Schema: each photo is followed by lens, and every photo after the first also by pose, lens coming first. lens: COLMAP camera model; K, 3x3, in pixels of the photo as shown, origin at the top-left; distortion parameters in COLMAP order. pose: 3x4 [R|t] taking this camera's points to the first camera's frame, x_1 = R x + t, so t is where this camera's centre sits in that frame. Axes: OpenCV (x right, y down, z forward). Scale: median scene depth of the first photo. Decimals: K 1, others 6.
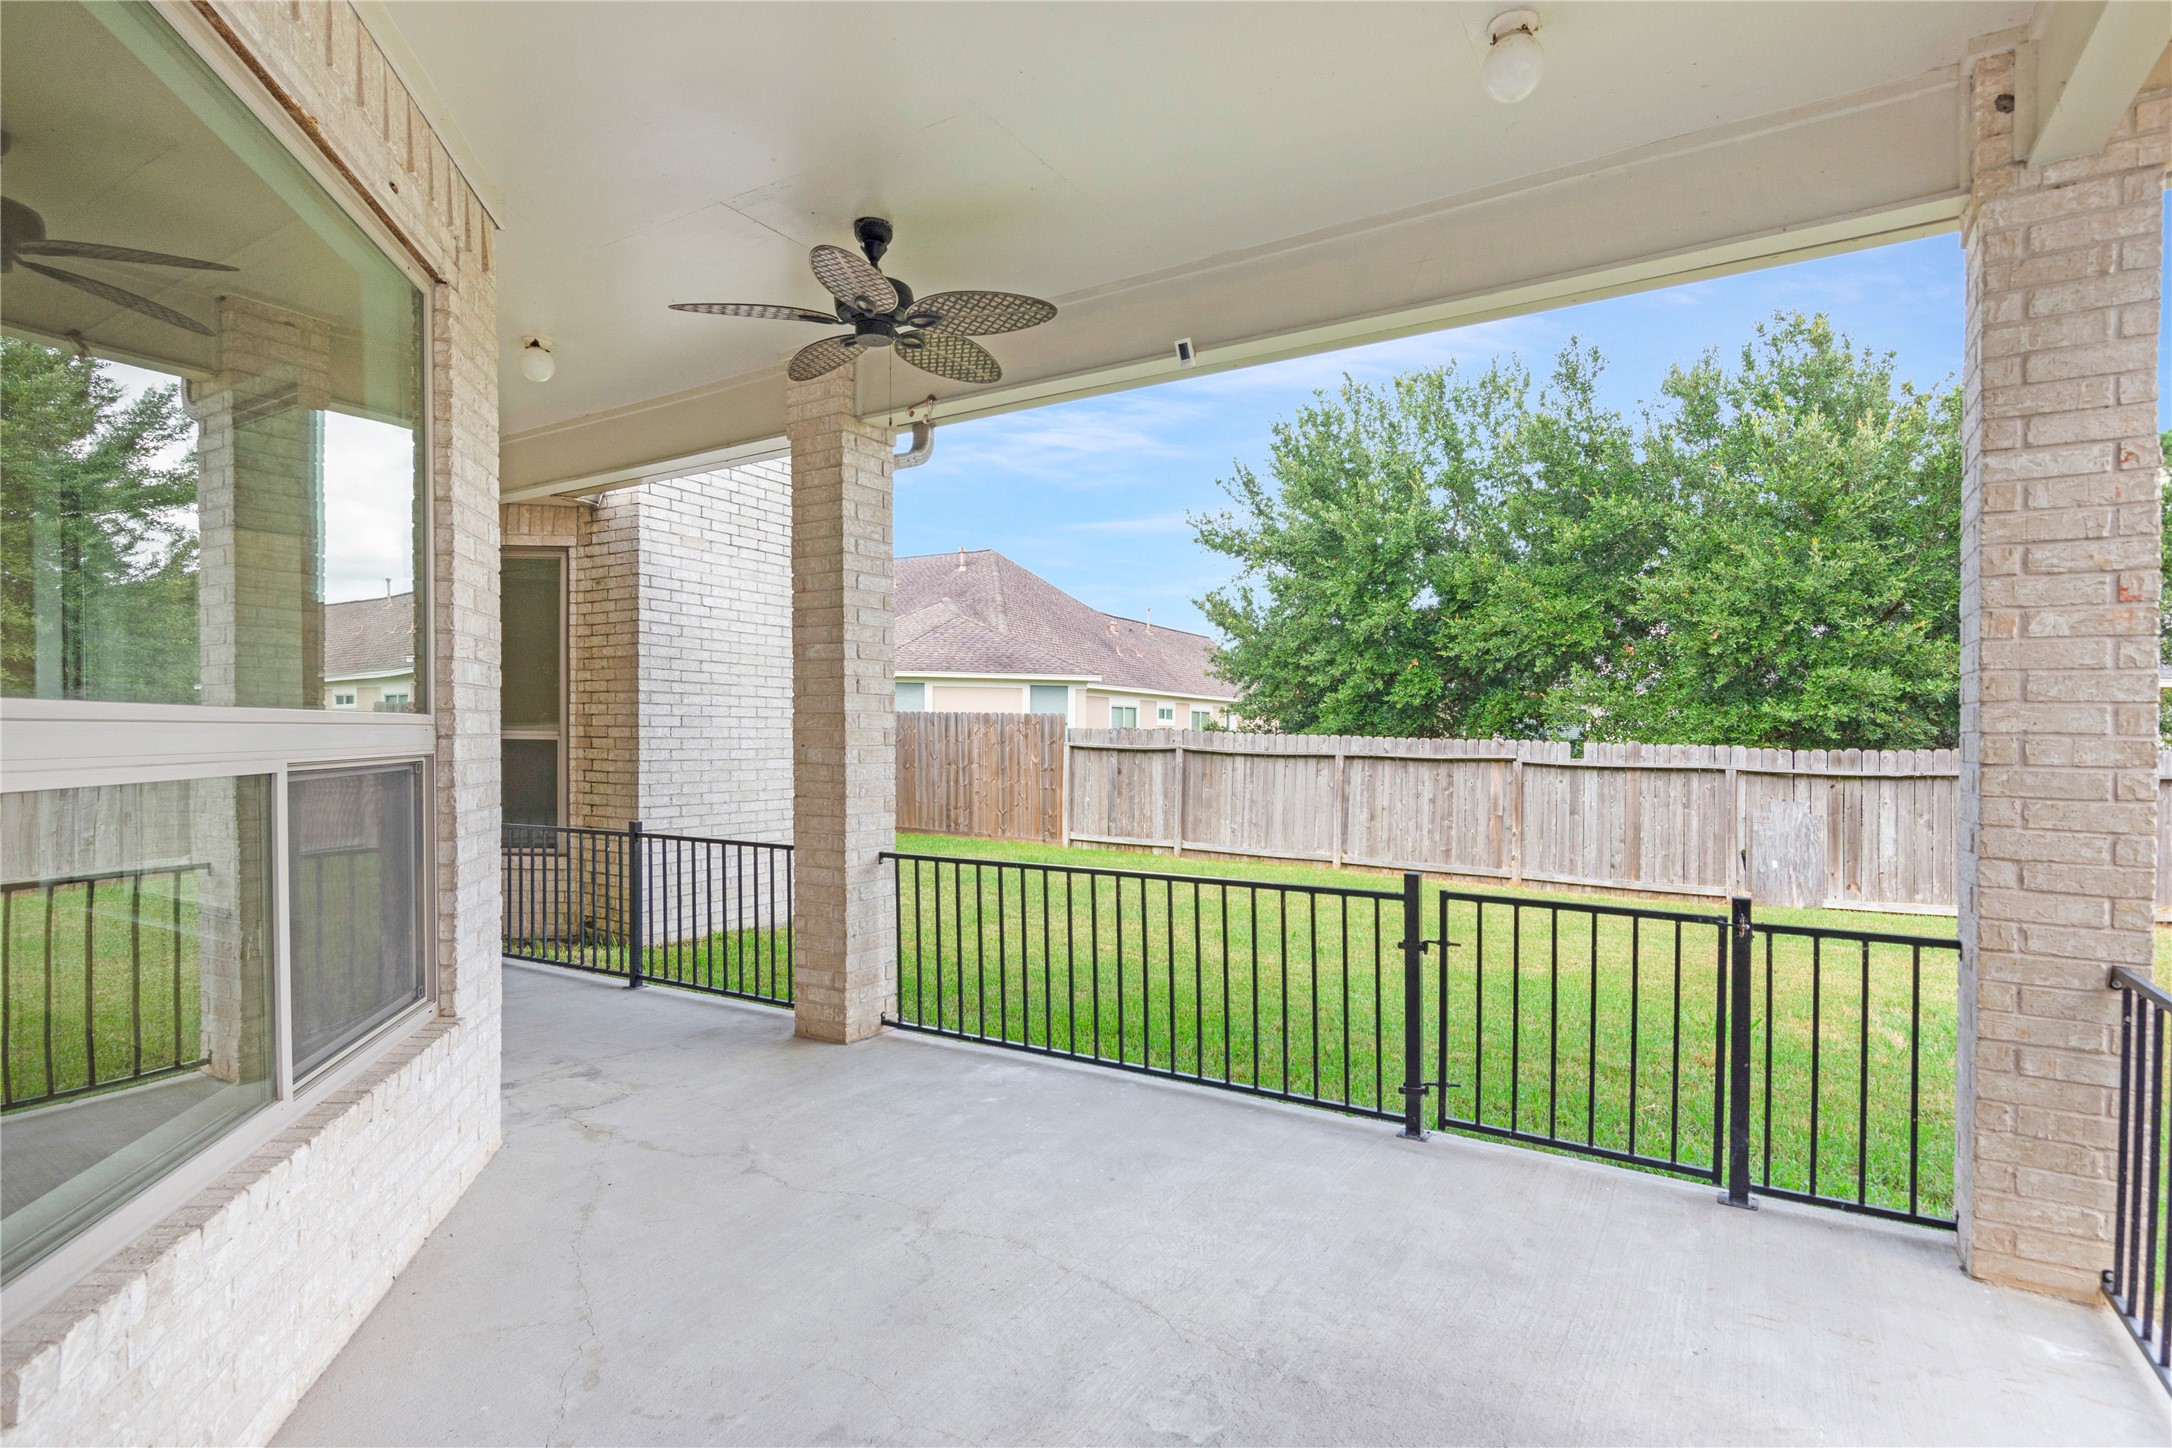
lens RADIAL K [[1086.3, 0, 1072.1], [0, 1086.3, 741.9], [0, 0, 1]] dist [-0.001098, 0.002062]
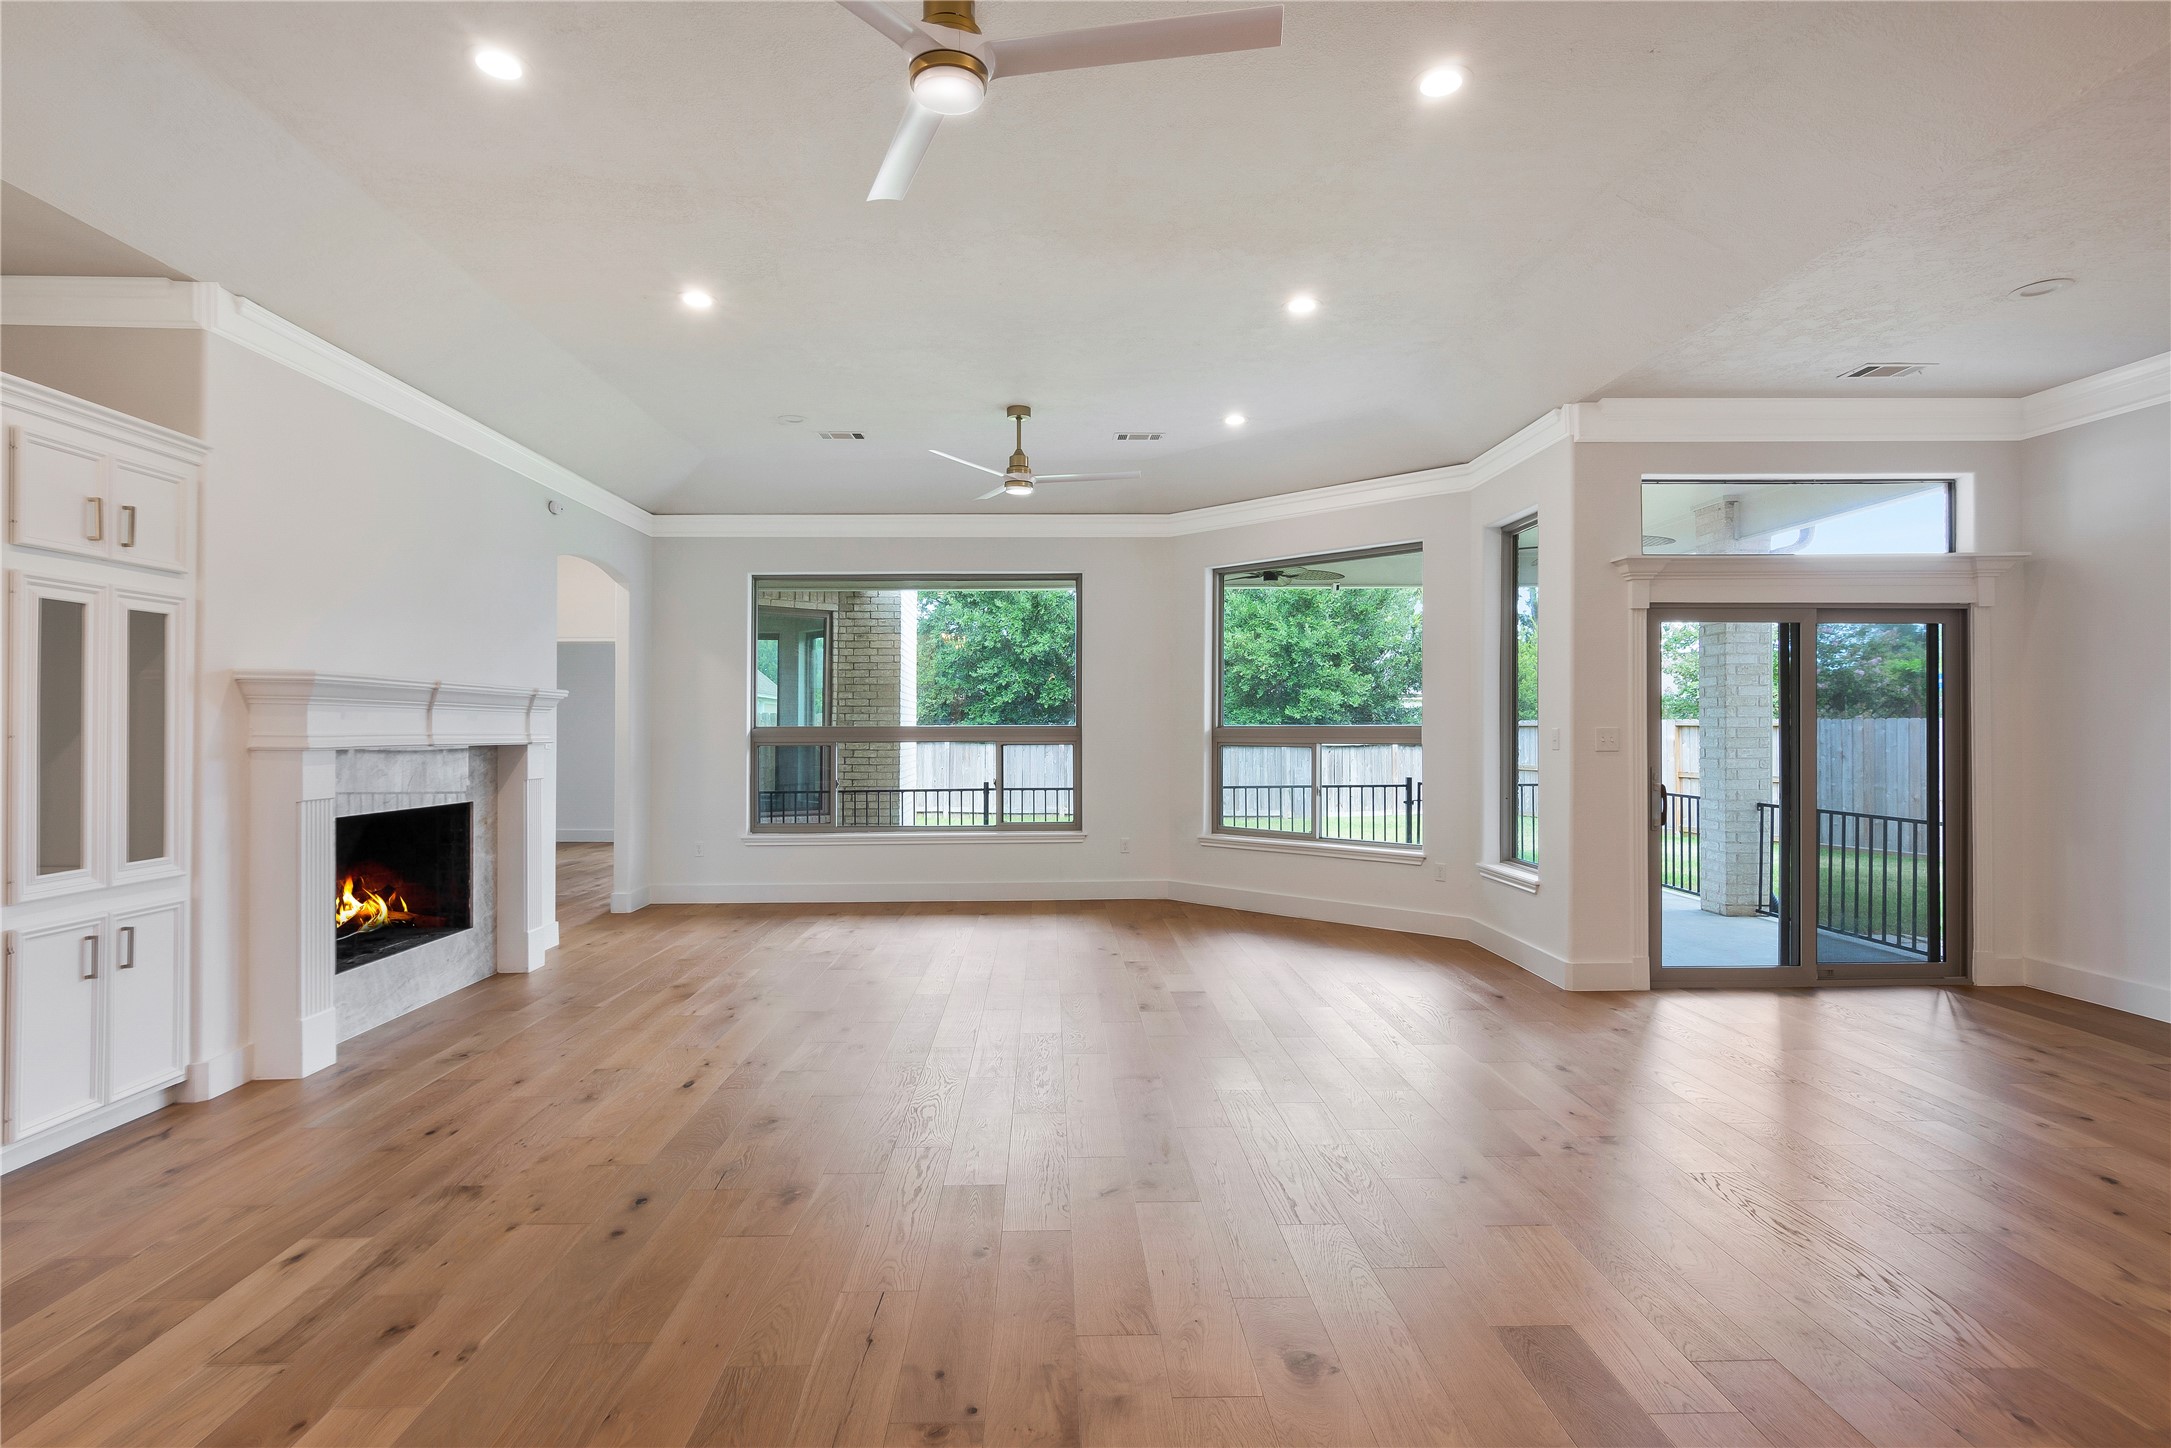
lens RADIAL K [[1085.8, 0, 1100.8], [0, 1085.8, 714.7], [0, 0, 1]] dist [-0.001098, 0.002062]
pose [[0.822837, -0.002212, 0.568273, -0.631676], [0.011018, 0.999867, -0.012062, -0.006899], [-0.568171, 0.016186, 0.822752, -0.290983]]
